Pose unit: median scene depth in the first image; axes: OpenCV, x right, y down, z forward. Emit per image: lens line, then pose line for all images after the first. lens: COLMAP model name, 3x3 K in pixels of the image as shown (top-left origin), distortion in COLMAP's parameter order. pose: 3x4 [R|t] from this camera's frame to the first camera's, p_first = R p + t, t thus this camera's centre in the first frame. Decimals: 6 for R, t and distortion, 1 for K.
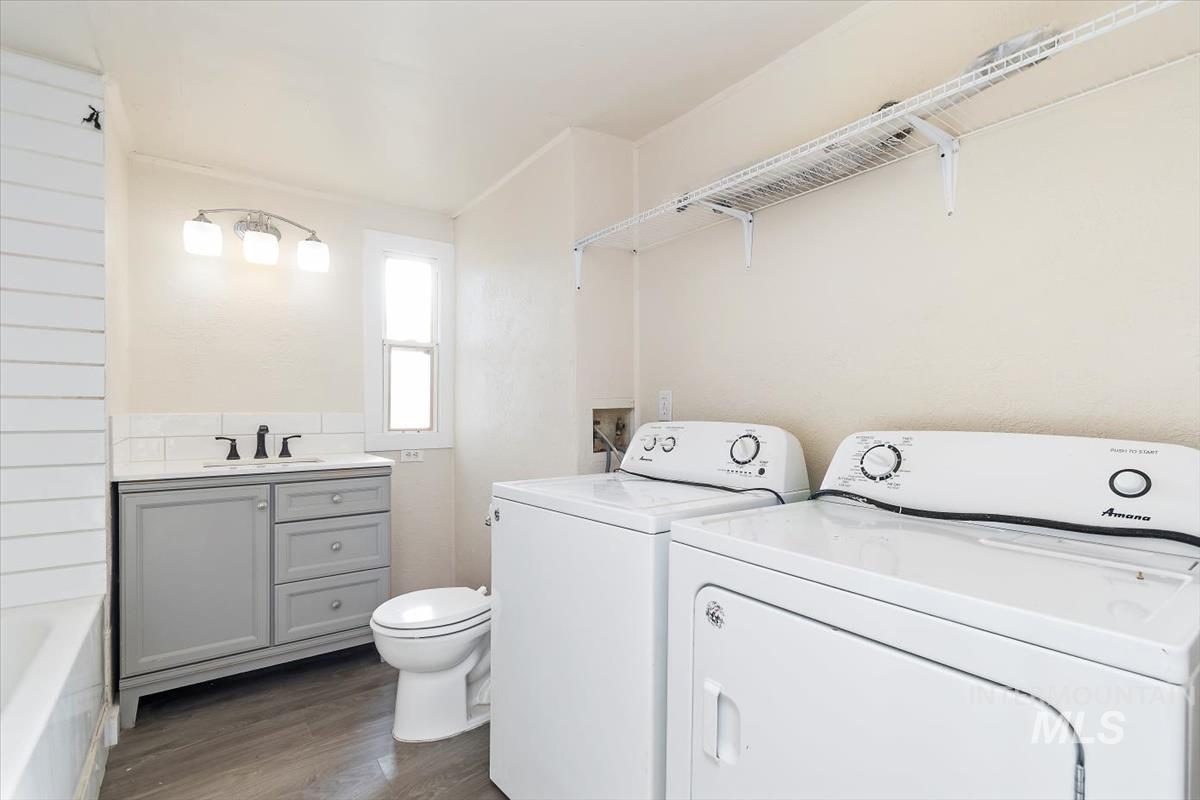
lens RADIAL K [[535.3, 0, 597.8], [0, 535.3, 418.7], [0, 0, 1]] dist [0.000784, -0.001255]
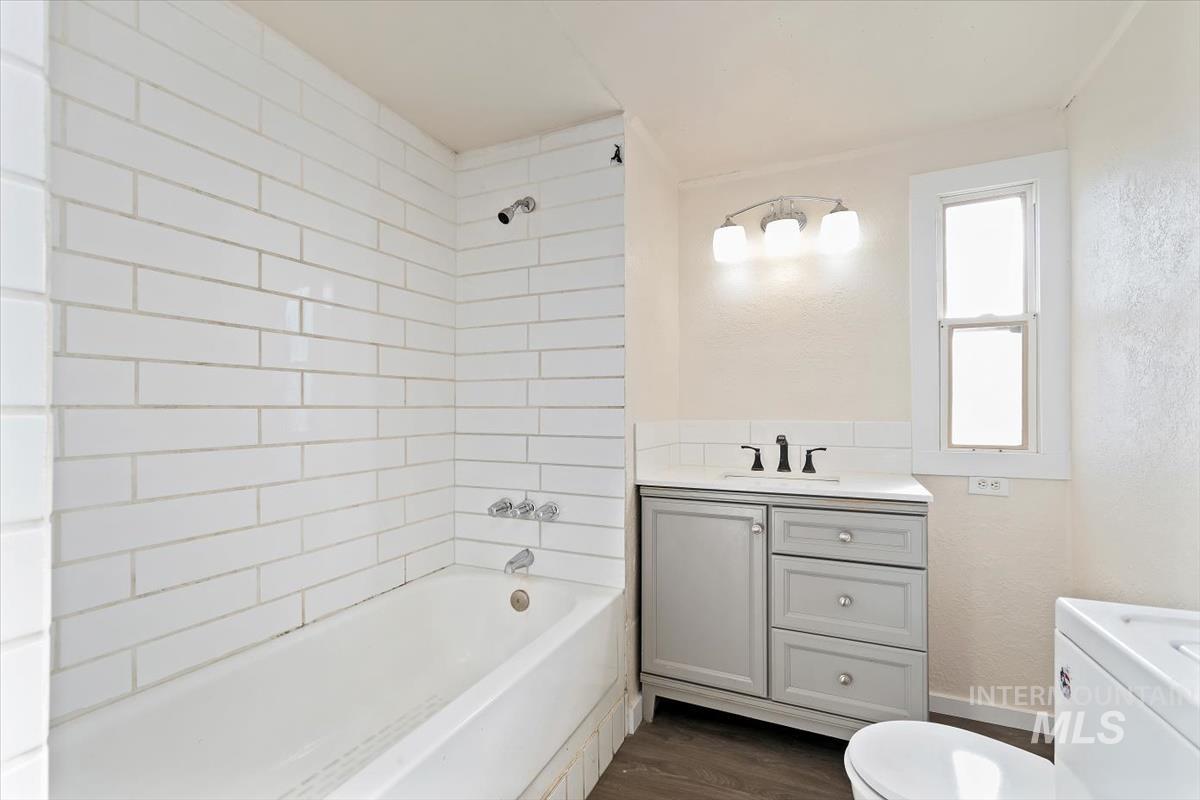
lens RADIAL K [[531.8, 0, 603.2], [0, 531.8, 406.5], [0, 0, 1]] dist [0.002565, -0.000401]
pose [[0.487725, -0.014206, -0.872882, -0.001241], [-0.013610, 0.999622, -0.023873, -0.011618], [0.872891, 0.023523, 0.487348, 0.363429]]
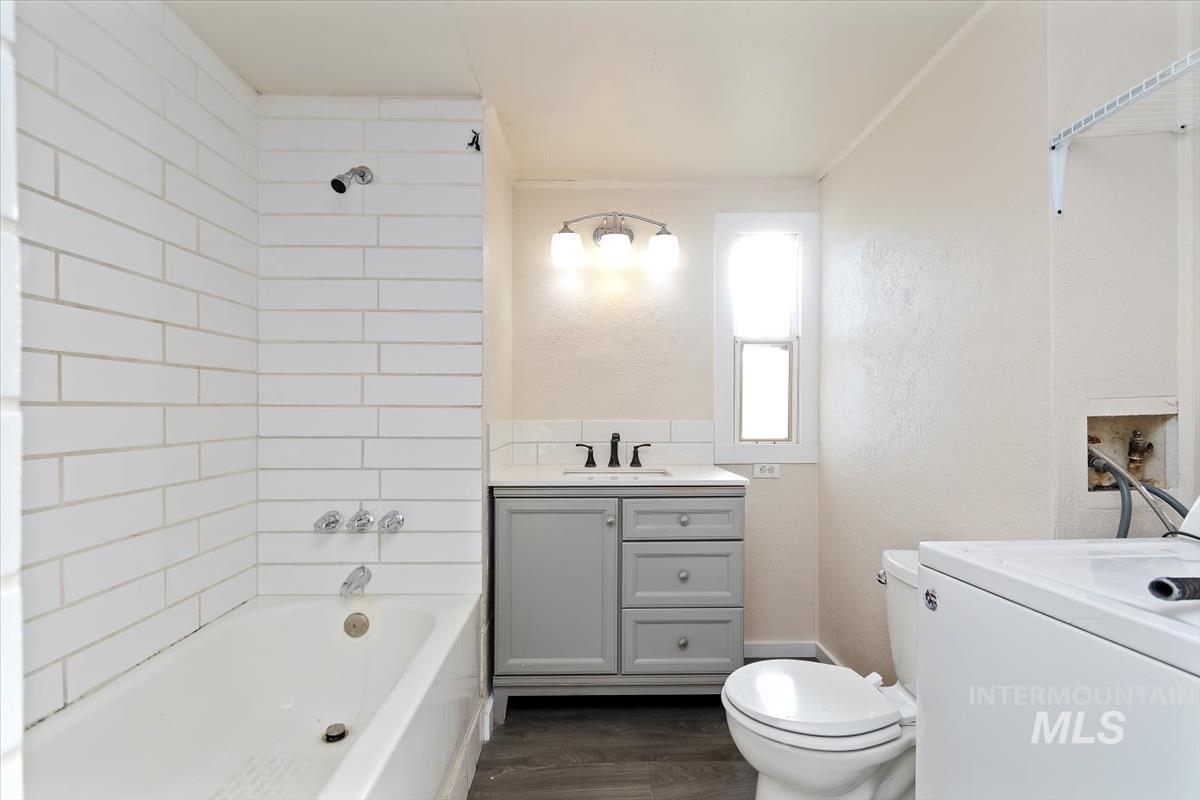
lens RADIAL K [[535.3, 0, 602.7], [0, 535.3, 414.6], [0, 0, 1]] dist [0.000784, -0.001255]
pose [[0.818521, -0.001864, -0.574474, -0.106288], [-0.007471, 0.999876, -0.013890, -0.008465], [0.574429, 0.015661, 0.818405, 0.231525]]
